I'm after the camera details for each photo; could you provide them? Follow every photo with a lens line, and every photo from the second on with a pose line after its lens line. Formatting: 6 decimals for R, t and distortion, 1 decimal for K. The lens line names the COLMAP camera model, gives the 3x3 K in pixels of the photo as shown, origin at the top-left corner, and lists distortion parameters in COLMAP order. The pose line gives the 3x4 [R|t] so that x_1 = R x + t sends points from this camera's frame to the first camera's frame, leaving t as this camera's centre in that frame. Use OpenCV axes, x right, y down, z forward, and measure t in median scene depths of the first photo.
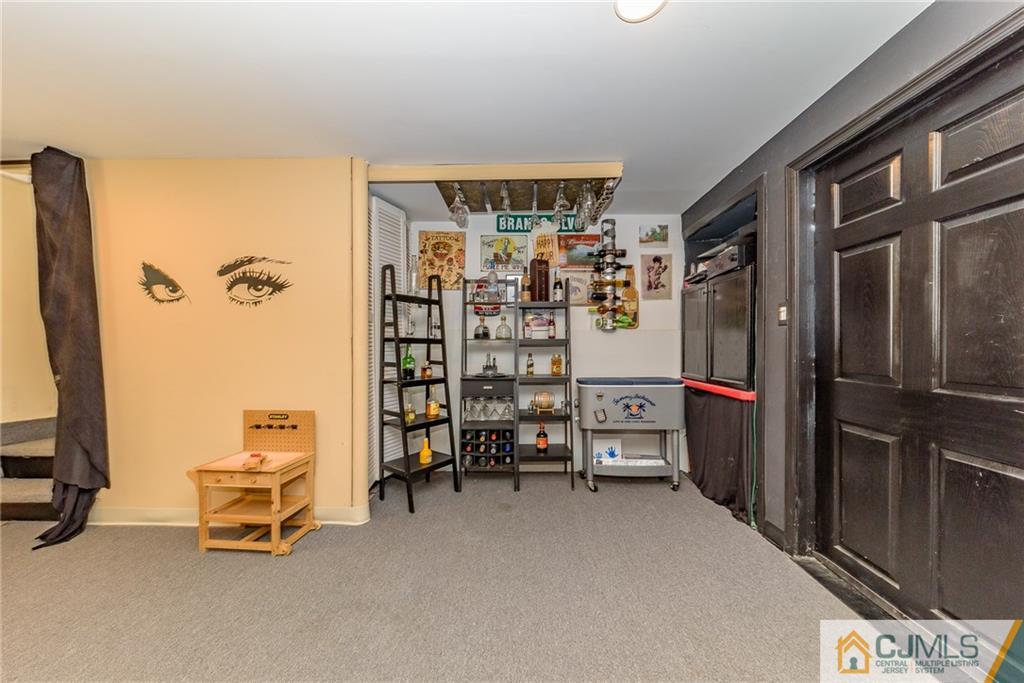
lens RADIAL K [[362.9, 0, 514.6], [0, 362.9, 350.6], [0, 0, 1]] dist [0.002648, -0.001527]
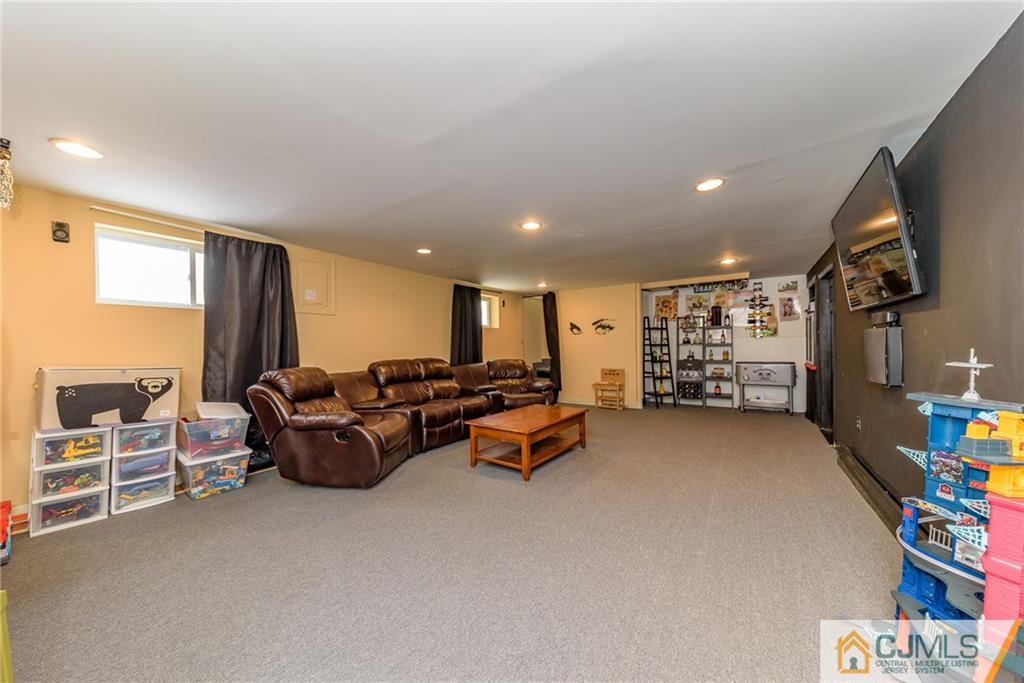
lens RADIAL K [[338.1, 0, 513.4], [0, 338.1, 347.2], [0, 0, 1]] dist [0.001375, 0.000030]
pose [[0.841210, -0.008779, -0.540637, 0.146558], [0.006541, 0.999960, -0.006059, -0.003408], [0.540669, 0.001560, 0.841234, -1.403080]]
